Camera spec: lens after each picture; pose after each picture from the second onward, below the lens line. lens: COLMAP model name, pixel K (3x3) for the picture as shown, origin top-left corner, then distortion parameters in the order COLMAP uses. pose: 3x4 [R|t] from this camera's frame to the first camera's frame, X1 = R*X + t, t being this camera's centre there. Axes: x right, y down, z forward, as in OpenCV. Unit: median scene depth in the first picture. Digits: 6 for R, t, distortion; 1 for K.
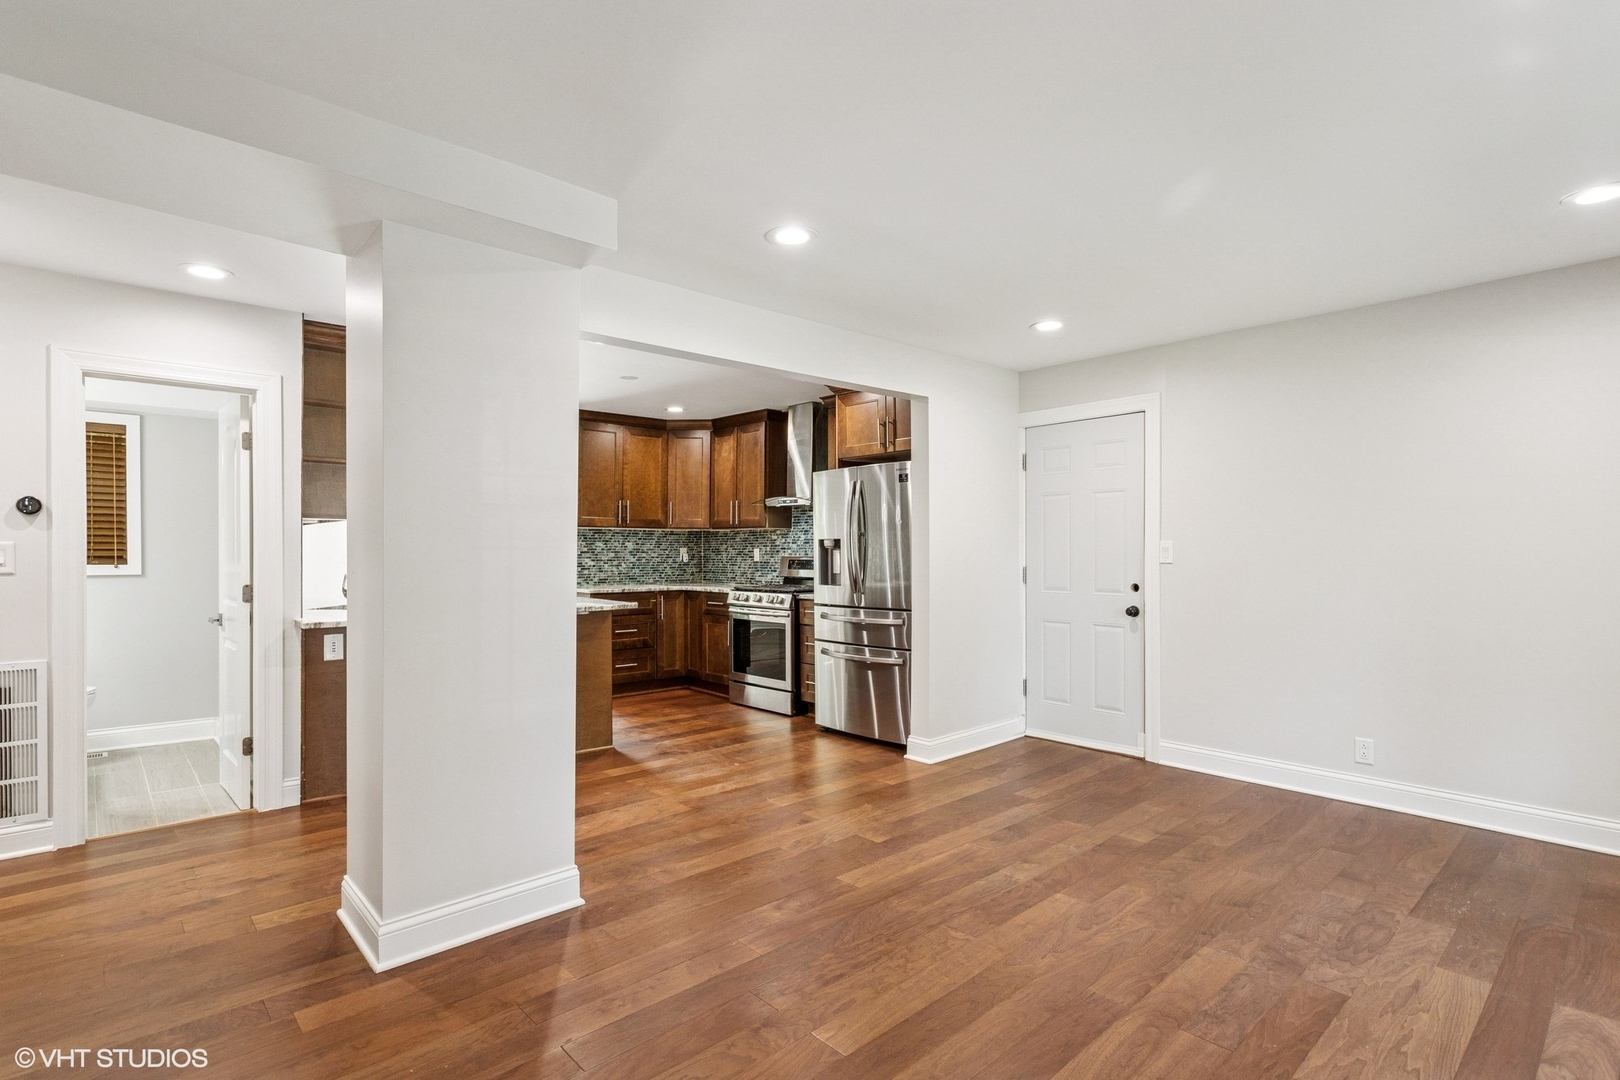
lens RADIAL K [[786.7, 0, 812.5], [0, 786.7, 545.1], [0, 0, 1]] dist [0.005072, 0.000859]
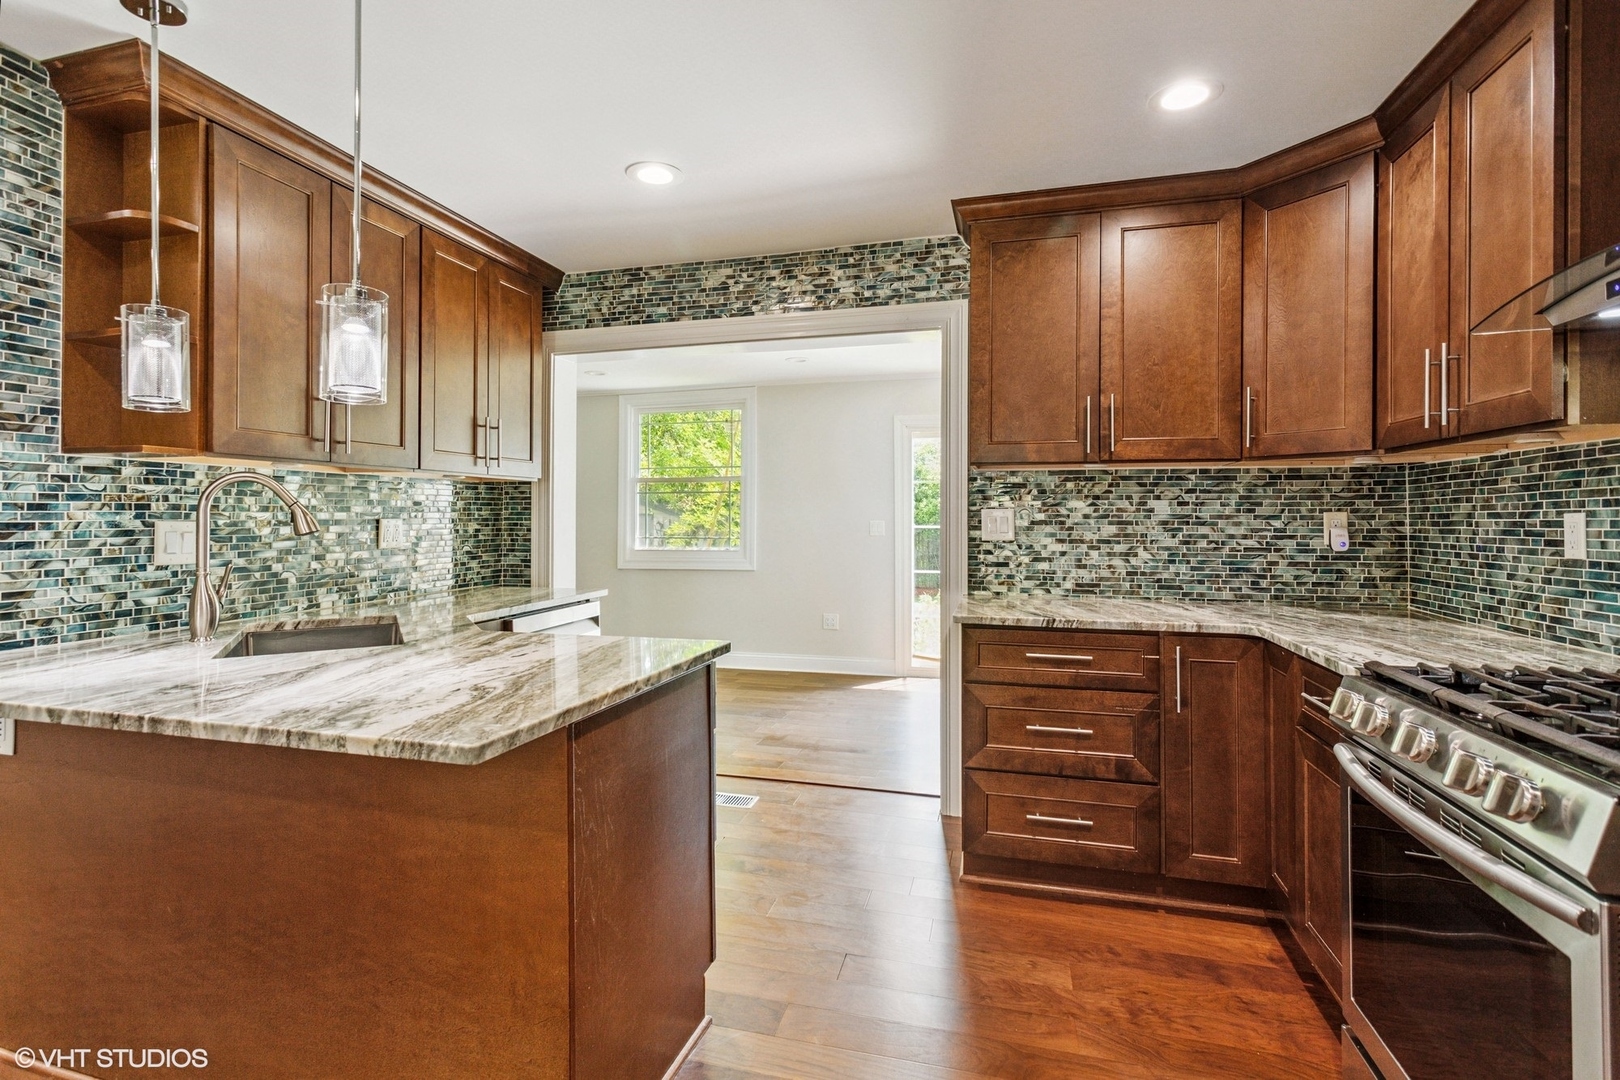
lens RADIAL K [[786.7, 0, 789.1], [0, 786.7, 510.5], [0, 0, 1]] dist [0.005072, 0.000859]
pose [[0.537456, -0.005975, -0.843271, 0.014289], [0.002505, 0.999982, -0.005489, 0.004005], [0.843288, 0.000838, 0.537461, 0.613099]]
